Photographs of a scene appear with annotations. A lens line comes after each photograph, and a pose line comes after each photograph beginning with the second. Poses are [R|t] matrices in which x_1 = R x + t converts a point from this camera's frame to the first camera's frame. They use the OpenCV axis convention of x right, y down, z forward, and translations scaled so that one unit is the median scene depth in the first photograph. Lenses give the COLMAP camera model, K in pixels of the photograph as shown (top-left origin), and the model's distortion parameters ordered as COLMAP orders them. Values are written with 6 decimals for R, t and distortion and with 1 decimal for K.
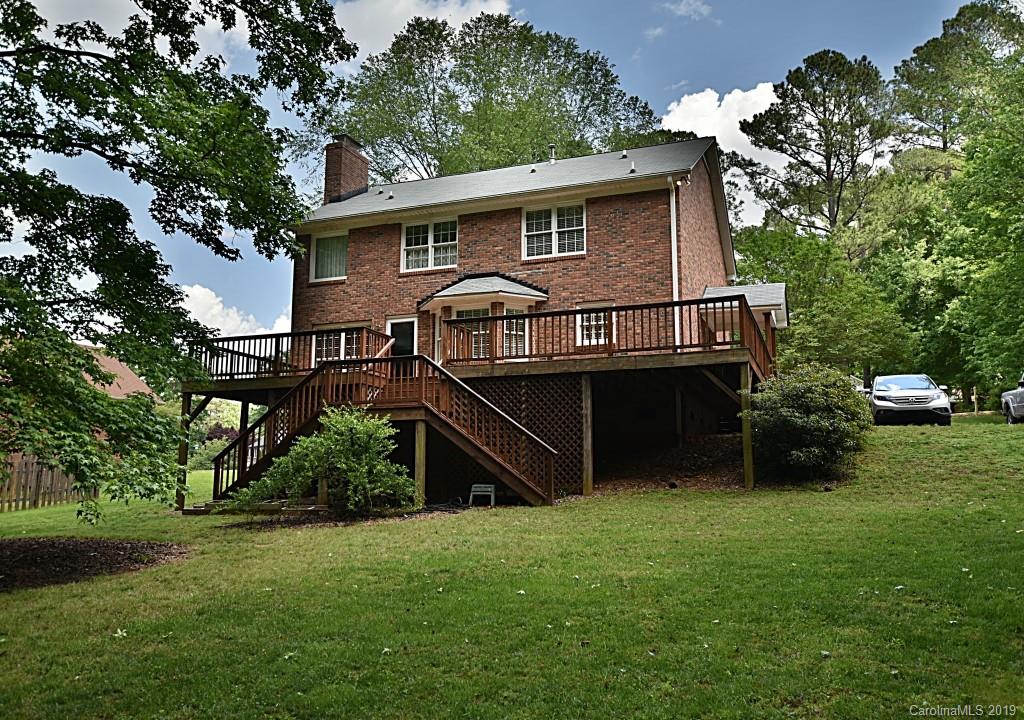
lens RADIAL K [[813.7, 0, 515.3], [0, 813.7, 360.8], [0, 0, 1]] dist [0.000595, 0.022436]
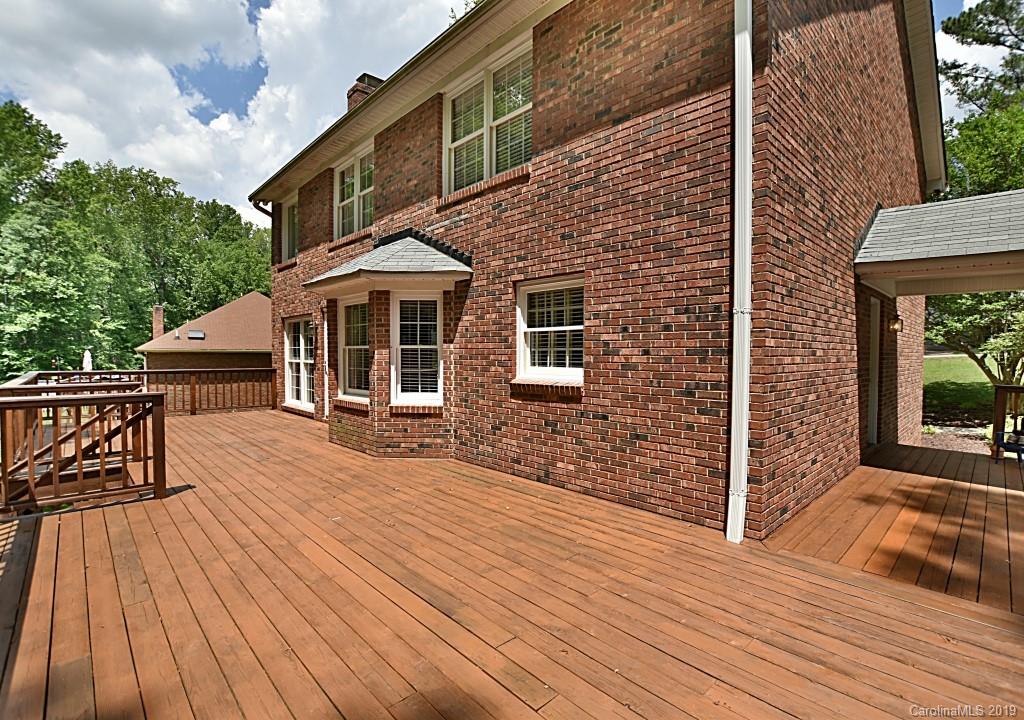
lens RADIAL K [[474.6, 0, 513.8], [0, 474.6, 364.3], [0, 0, 1]] dist [-0.029693, 0.003348]
pose [[0.902972, 0.013010, -0.429502, 0.220219], [0.064635, 0.984057, 0.165694, -0.082844], [0.424810, -0.177378, 0.887735, 0.899104]]
